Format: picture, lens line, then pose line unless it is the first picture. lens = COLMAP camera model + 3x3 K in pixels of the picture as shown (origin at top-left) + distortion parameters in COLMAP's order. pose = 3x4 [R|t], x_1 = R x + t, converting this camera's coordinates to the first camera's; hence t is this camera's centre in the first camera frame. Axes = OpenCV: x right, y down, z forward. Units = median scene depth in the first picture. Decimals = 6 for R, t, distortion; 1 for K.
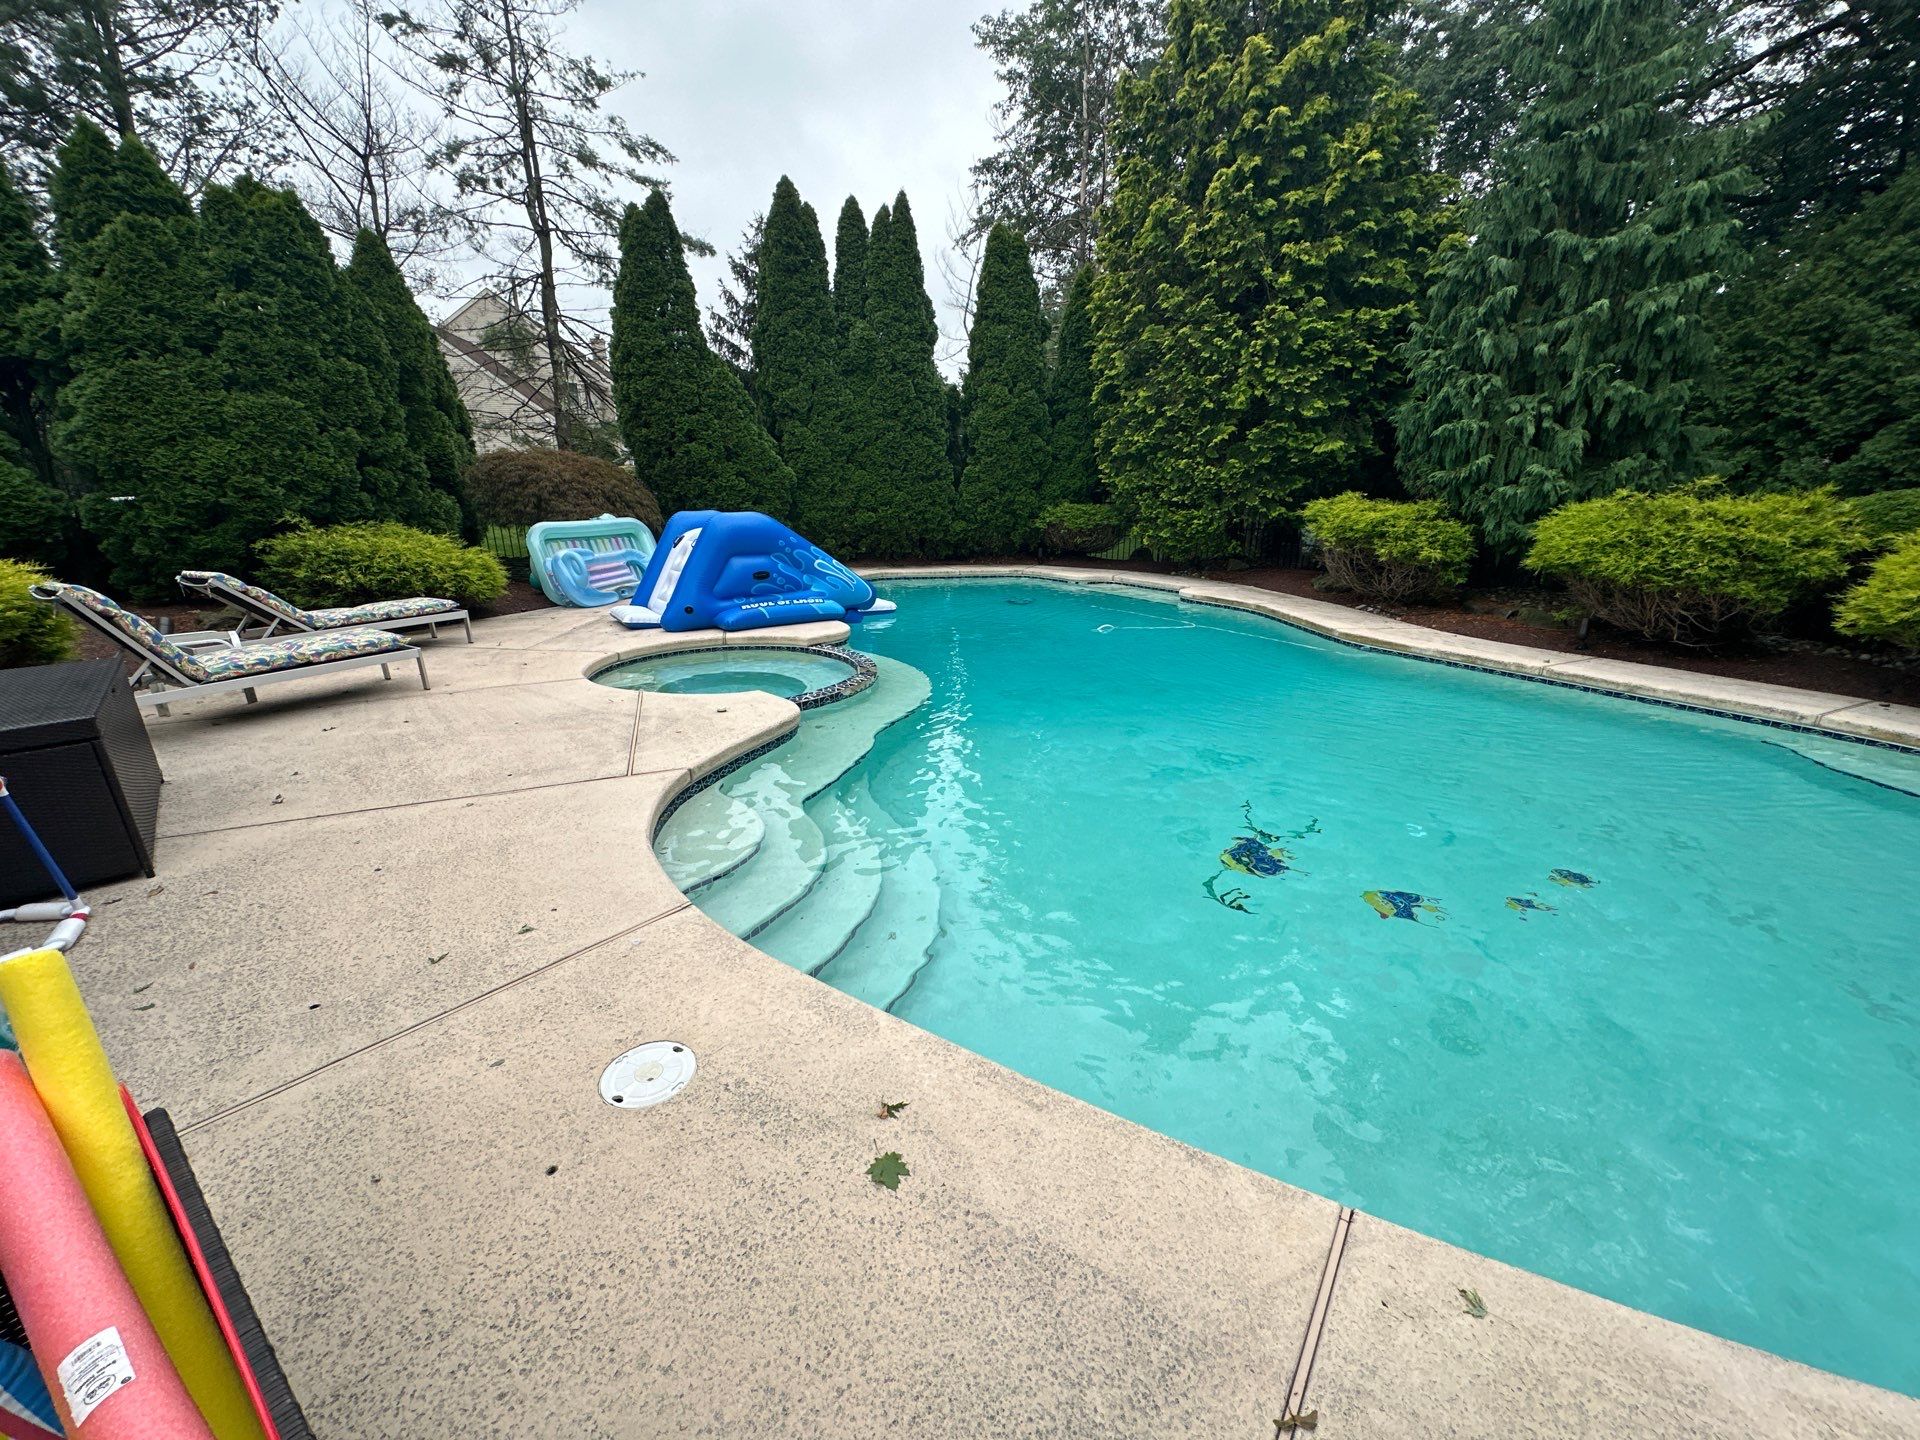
lens RADIAL K [[759.6, 0, 960.0], [0, 759.6, 720.0], [0, 0, 1]] dist [-0.000030, -0.000187]
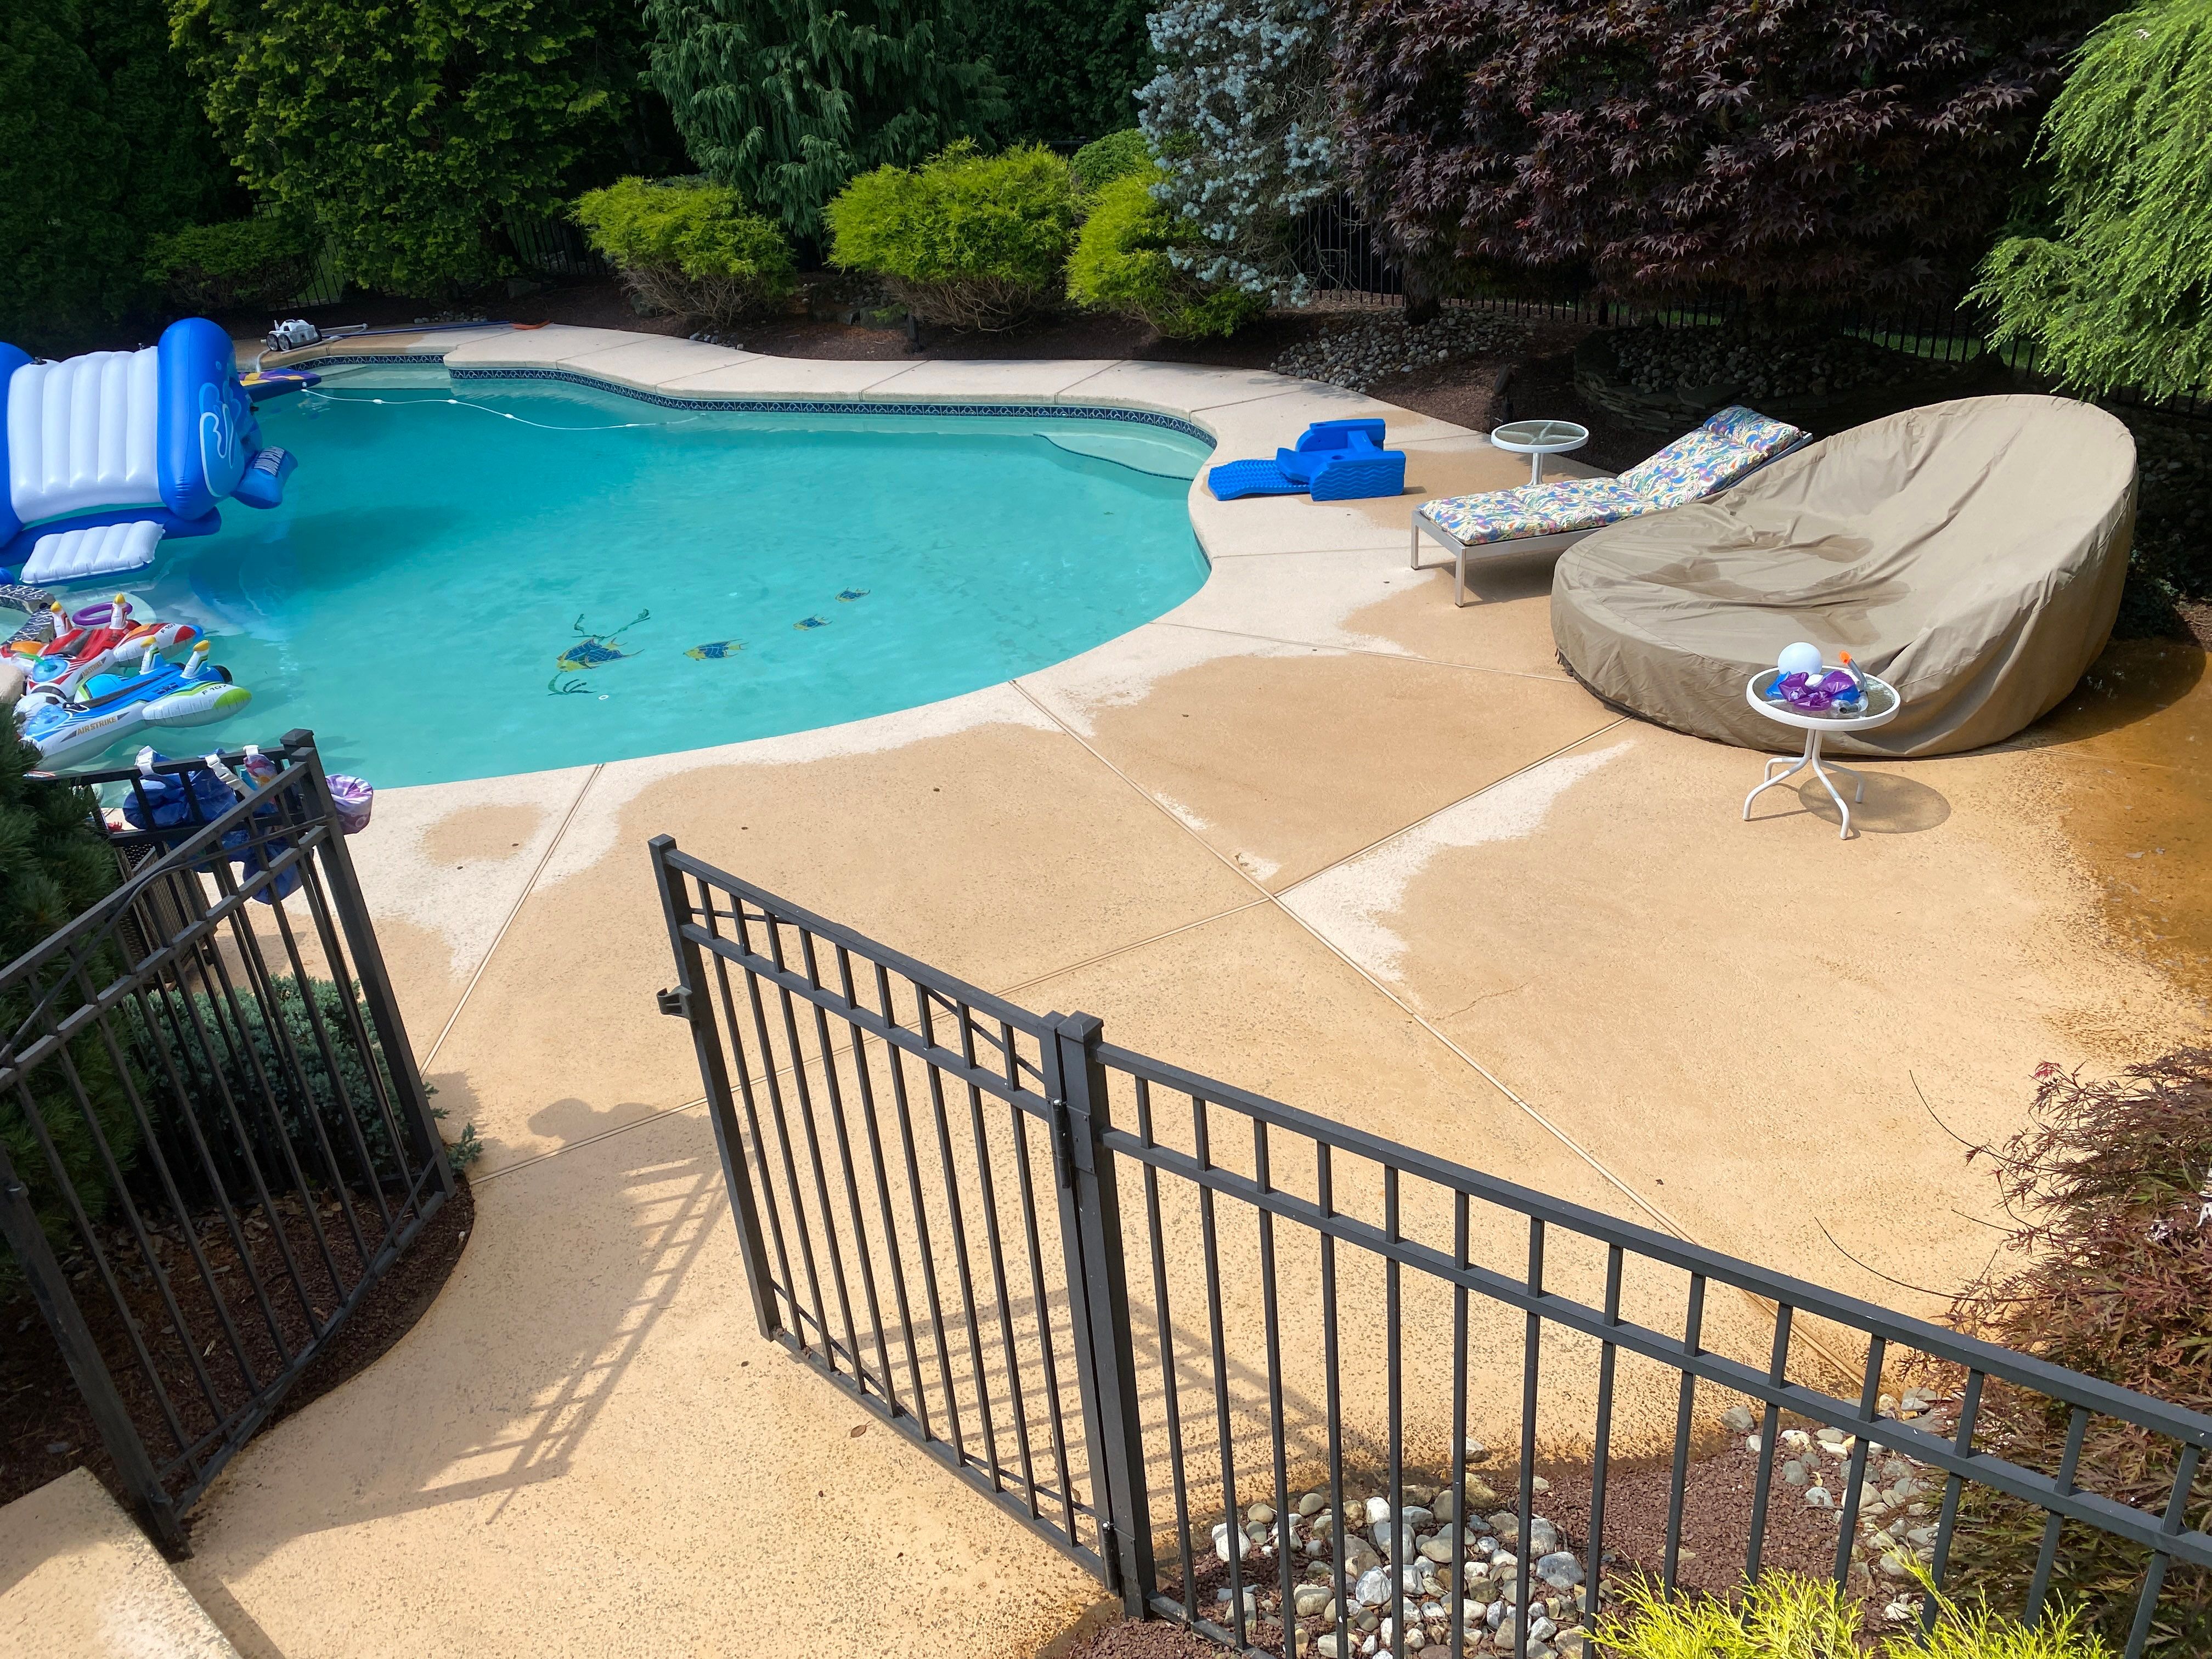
lens RADIAL K [[1706.2, 0, 1093.9], [0, 1706.2, 793.1], [0, 0, 1]] dist [0.032900, -0.030693]
pose [[0.804575, -0.339680, 0.487111, -0.113686], [0.267607, 0.939638, 0.213229, 0.015619], [-0.530137, -0.041204, 0.846910, -0.600922]]
